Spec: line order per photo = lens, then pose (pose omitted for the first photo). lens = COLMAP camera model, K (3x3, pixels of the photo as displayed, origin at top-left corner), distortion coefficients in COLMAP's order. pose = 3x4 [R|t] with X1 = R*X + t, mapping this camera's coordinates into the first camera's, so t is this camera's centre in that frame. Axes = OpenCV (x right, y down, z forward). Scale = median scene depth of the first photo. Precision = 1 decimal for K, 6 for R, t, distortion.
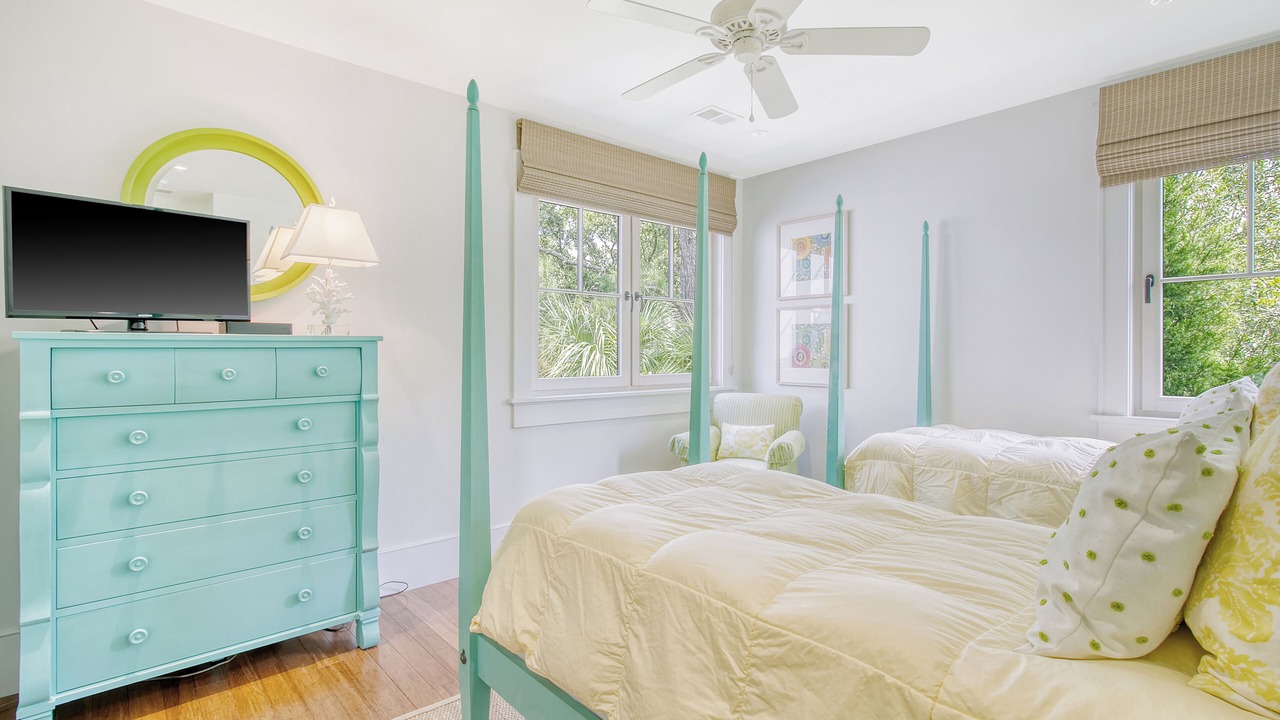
lens RADIAL K [[593.7, 0, 646.4], [0, 593.7, 356.3], [0, 0, 1]] dist [0.000769, 0.000575]
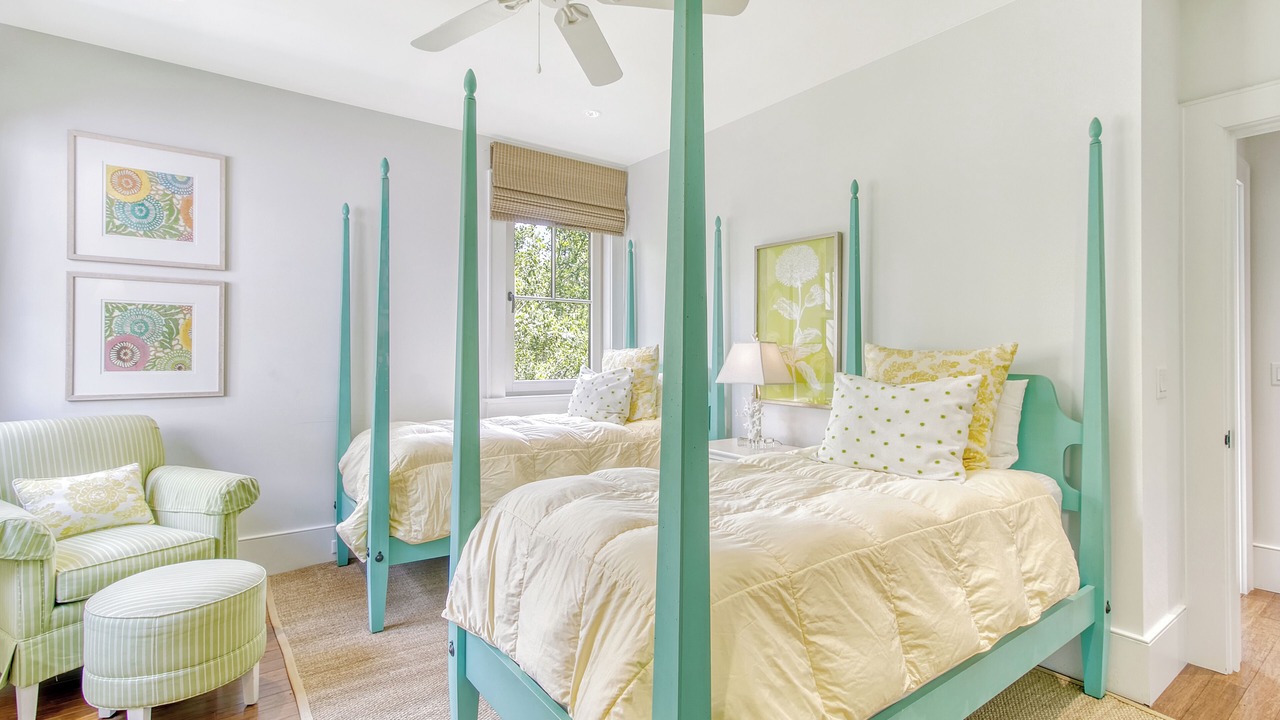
lens RADIAL K [[593.7, 0, 645.2], [0, 593.7, 353.9], [0, 0, 1]] dist [0.000769, 0.000575]
pose [[0.100621, -0.002192, 0.994922, -0.463532], [0.006160, 0.999980, 0.001580, 0.004516], [-0.994906, 0.005970, 0.100632, 0.543132]]
